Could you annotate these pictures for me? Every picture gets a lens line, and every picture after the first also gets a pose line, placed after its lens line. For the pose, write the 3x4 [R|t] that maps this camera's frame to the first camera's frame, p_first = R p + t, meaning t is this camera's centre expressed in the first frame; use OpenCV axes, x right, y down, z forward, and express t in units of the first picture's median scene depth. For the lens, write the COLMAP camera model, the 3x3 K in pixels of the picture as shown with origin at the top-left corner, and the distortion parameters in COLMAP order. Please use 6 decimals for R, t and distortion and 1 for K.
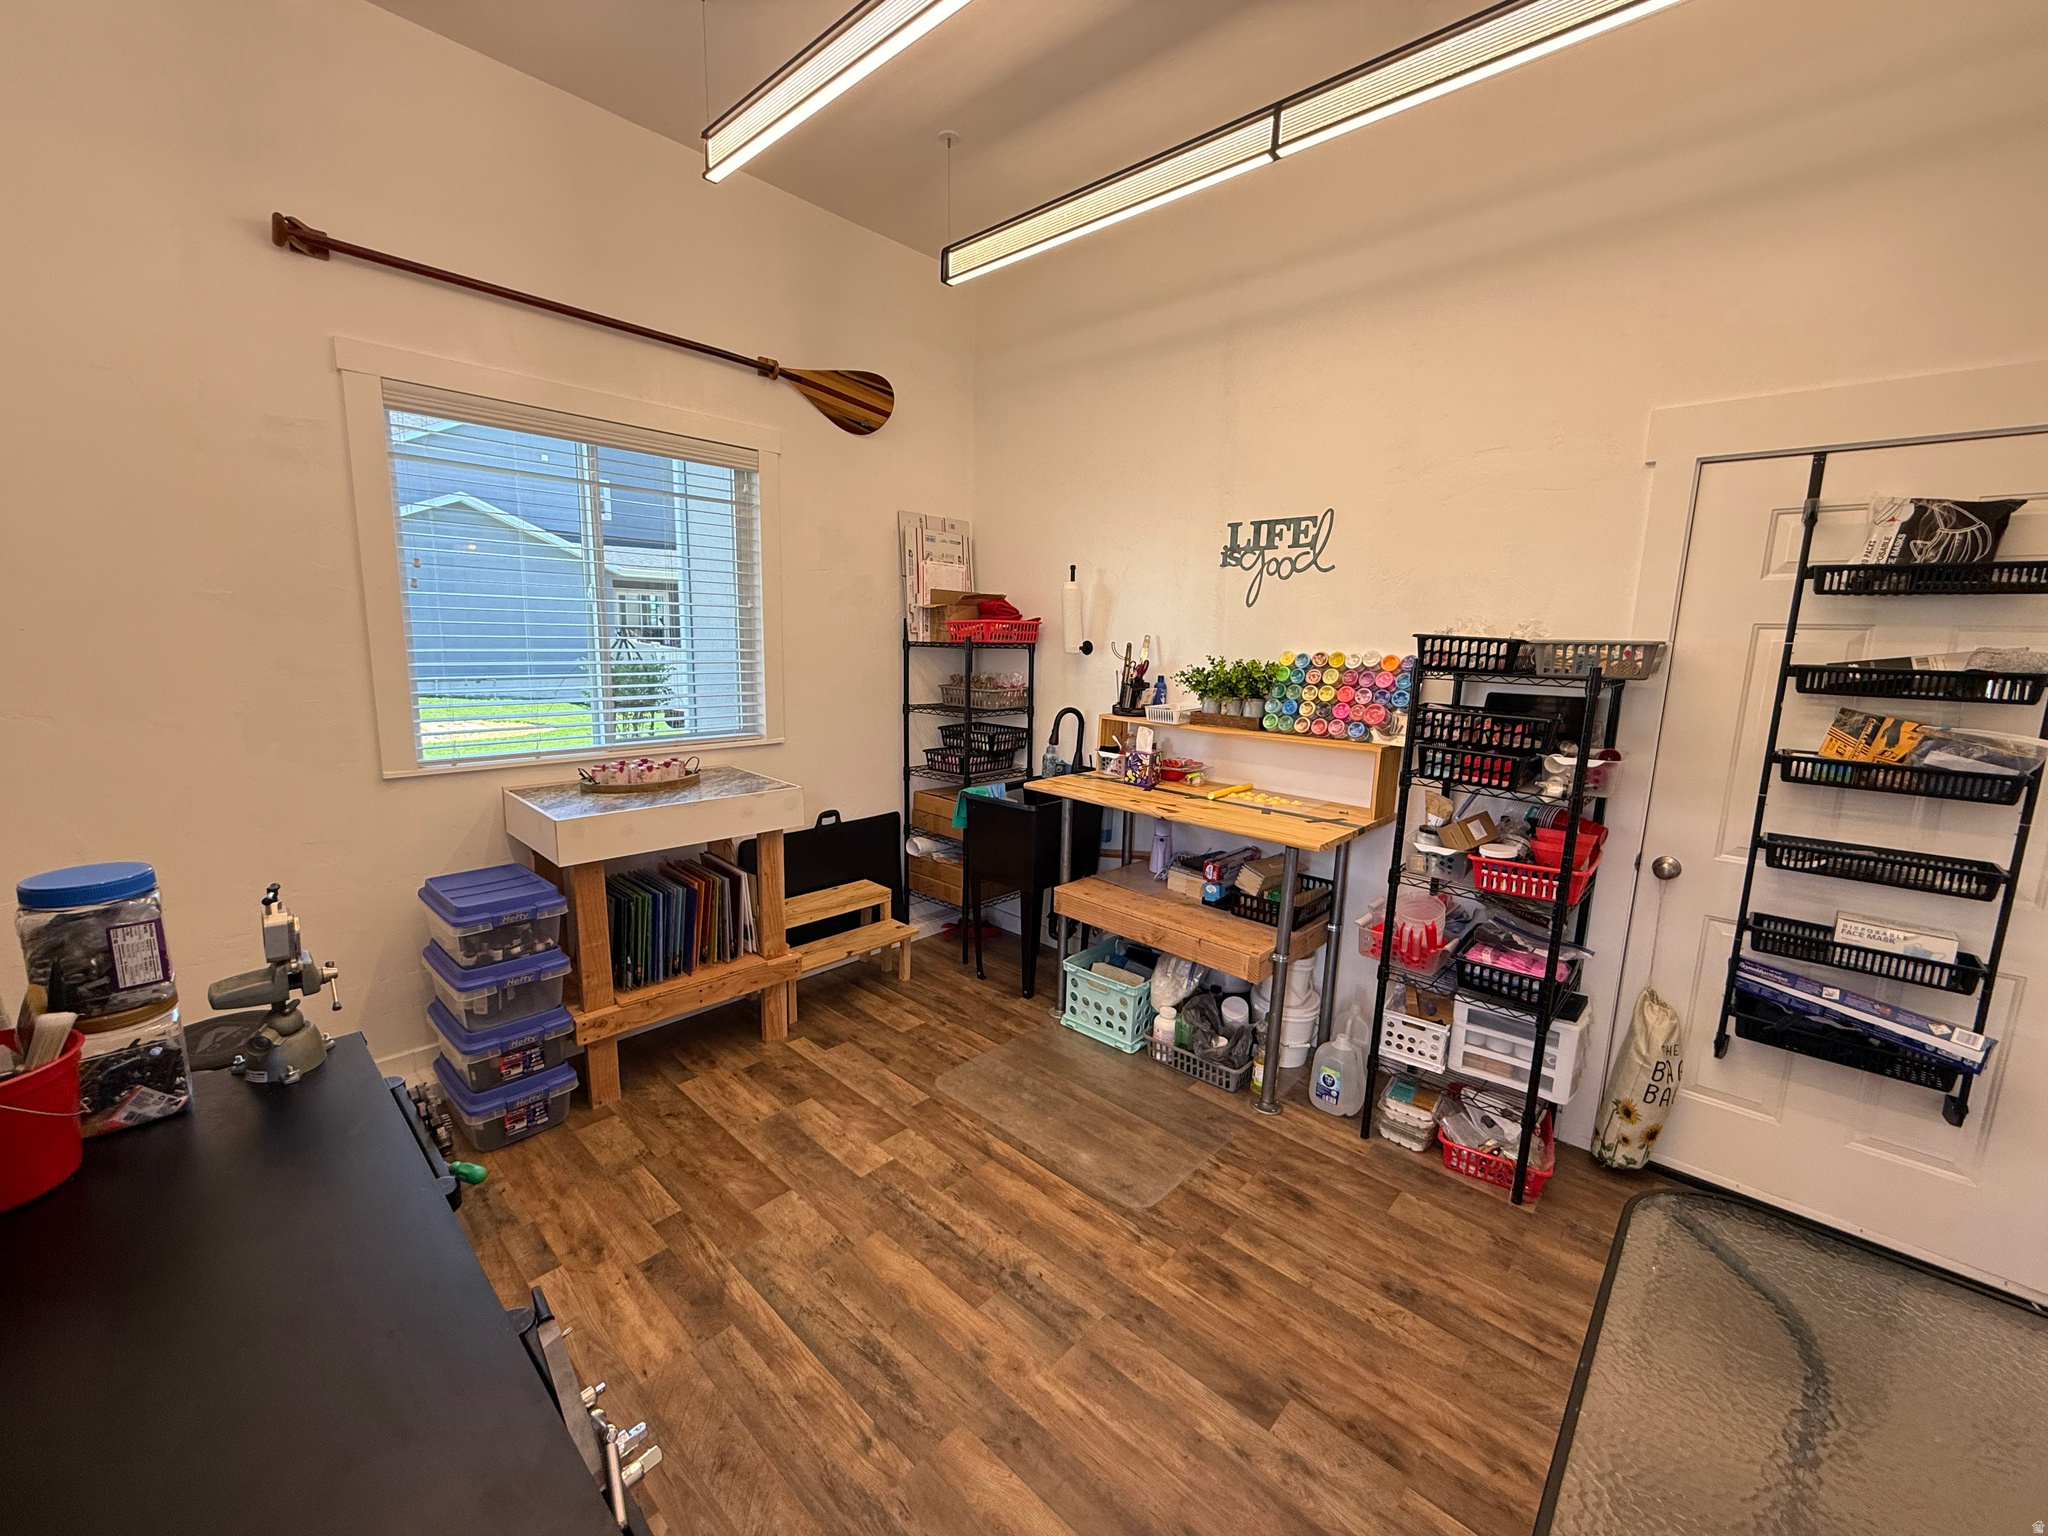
lens RADIAL K [[818.3, 0, 1022.8], [0, 818.3, 765.9], [0, 0, 1]] dist [-0.000387, -0.000032]
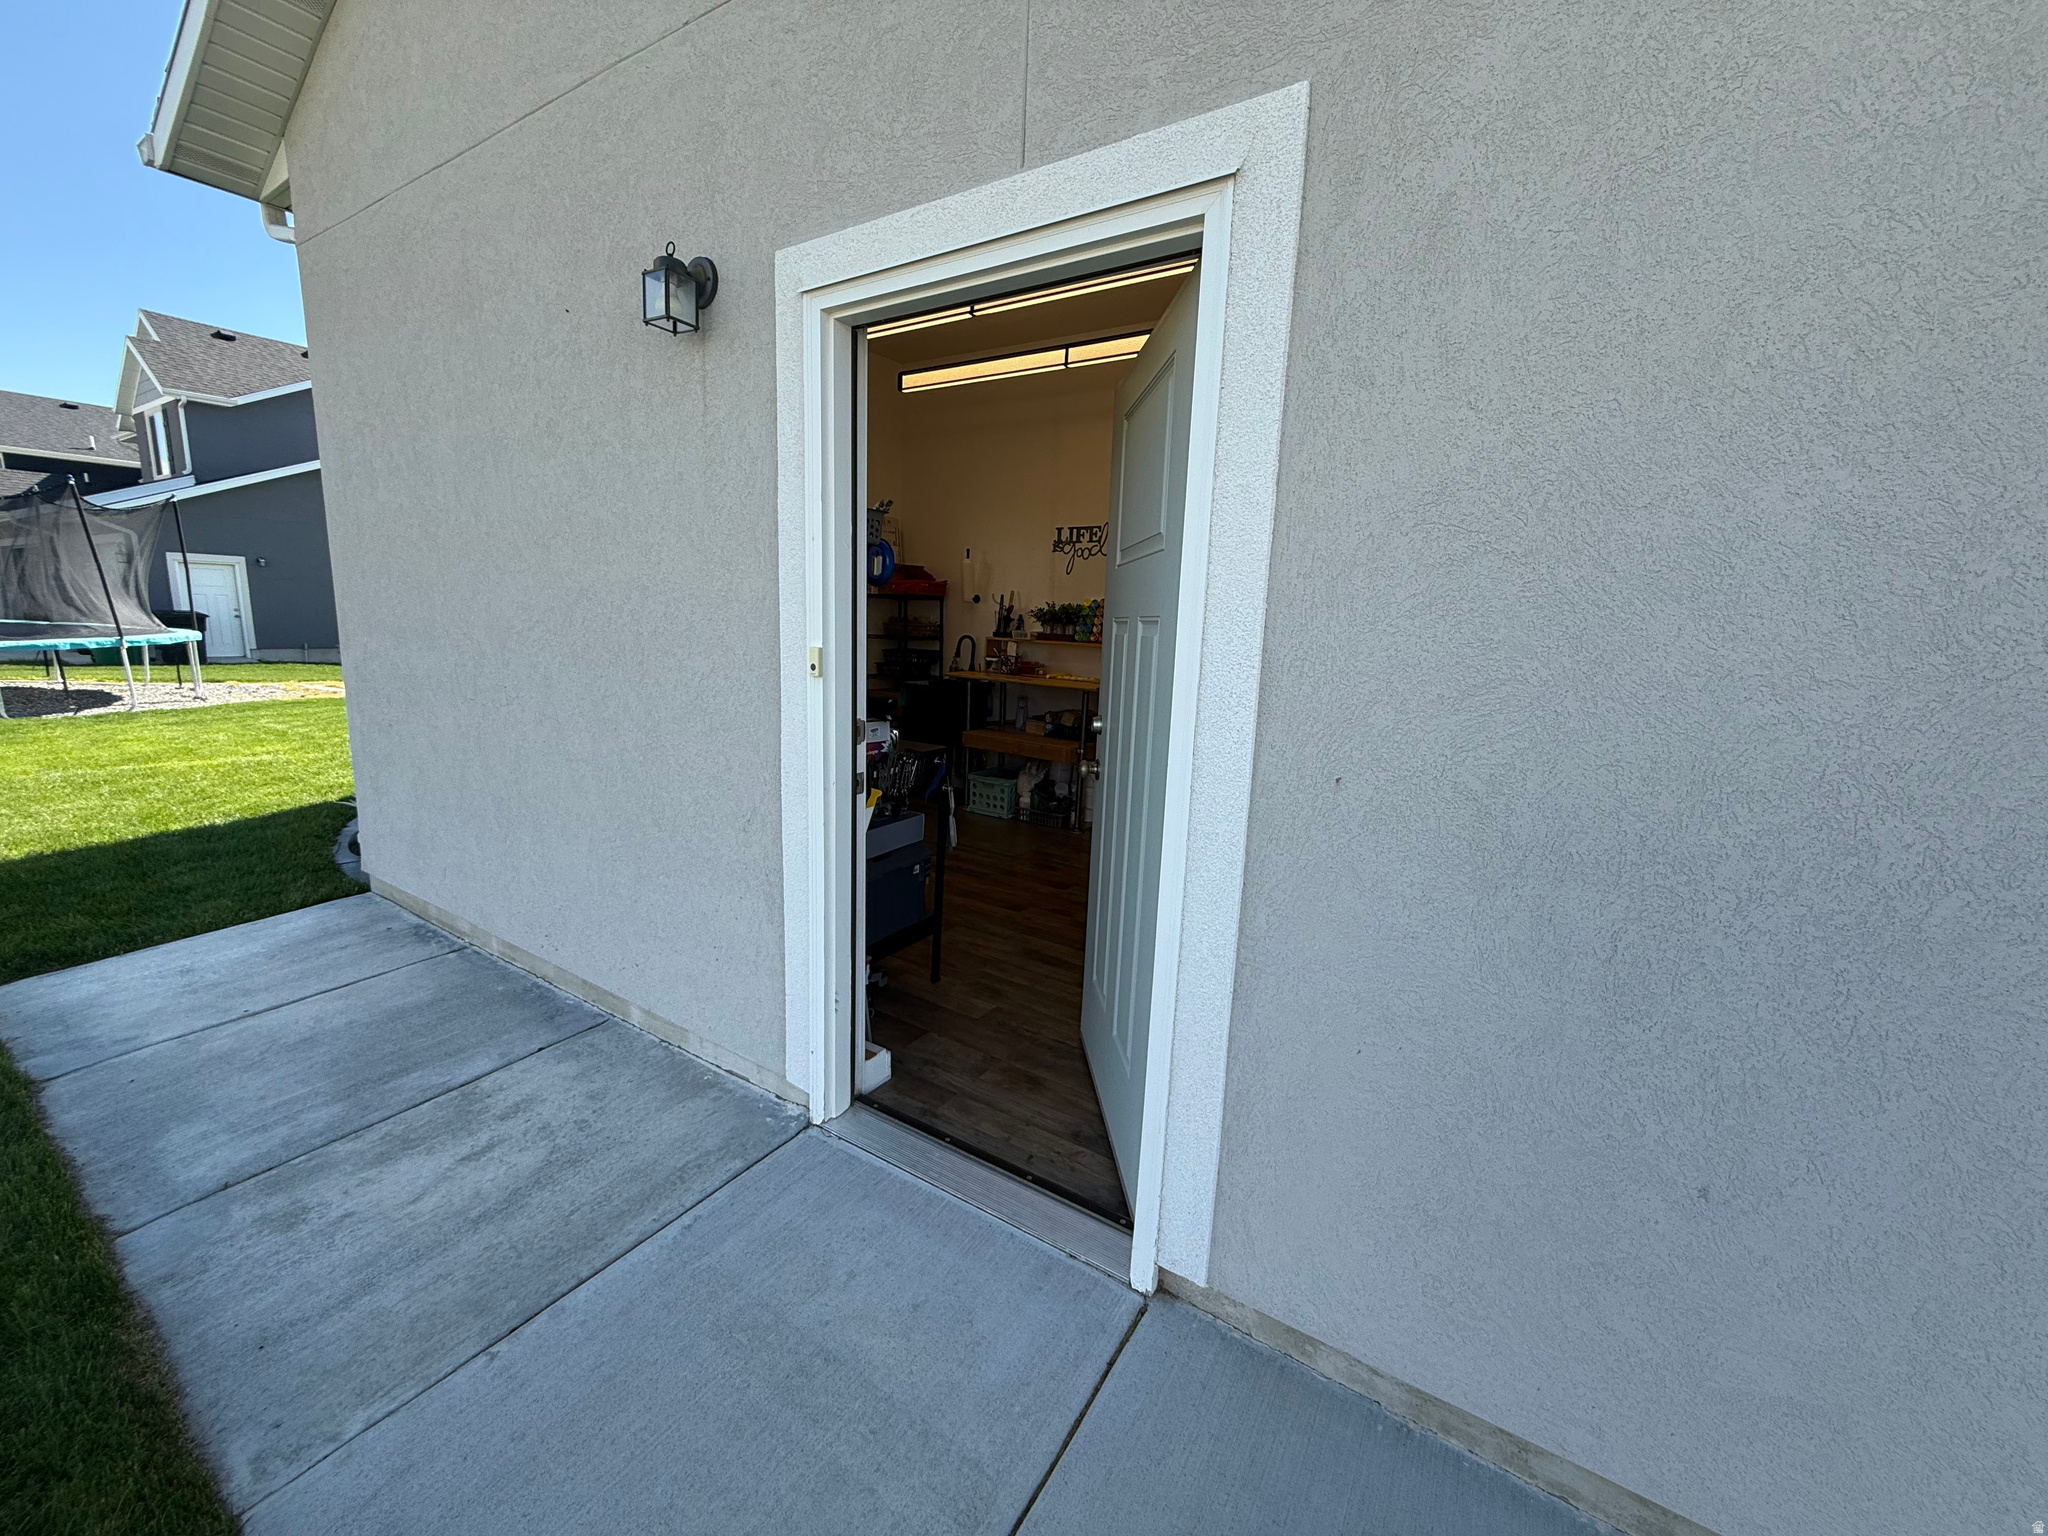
lens RADIAL K [[818.3, 0, 1021.1], [0, 818.3, 763.5], [0, 0, 1]] dist [-0.000387, -0.000032]
pose [[0.987197, -0.017463, 0.158547, -0.117641], [0.014037, 0.999644, 0.022704, 0.177836], [-0.158887, -0.020188, 0.987090, -0.765376]]
